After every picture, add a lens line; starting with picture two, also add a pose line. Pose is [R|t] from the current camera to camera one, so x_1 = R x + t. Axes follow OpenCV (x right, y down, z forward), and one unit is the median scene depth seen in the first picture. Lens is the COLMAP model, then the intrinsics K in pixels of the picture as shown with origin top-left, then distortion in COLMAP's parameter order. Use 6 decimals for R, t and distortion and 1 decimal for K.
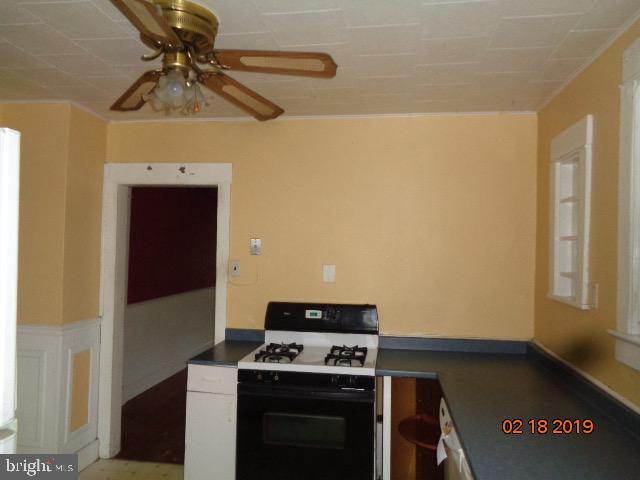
lens RADIAL K [[475.2, 0, 320.0], [0, 475.2, 240.0], [0, 0, 1]] dist [-0.003443, 0.003595]
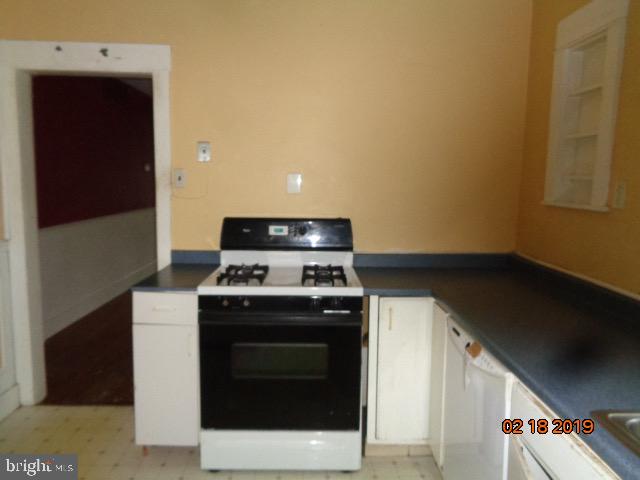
lens RADIAL K [[475.2, 0, 320.0], [0, 475.2, 240.0], [0, 0, 1]] dist [-0.003443, 0.003595]
pose [[0.986584, -0.022689, 0.161669, -0.079311], [-0.001370, 0.989110, 0.147173, 0.046773], [-0.163248, -0.145420, 0.975809, 0.147067]]
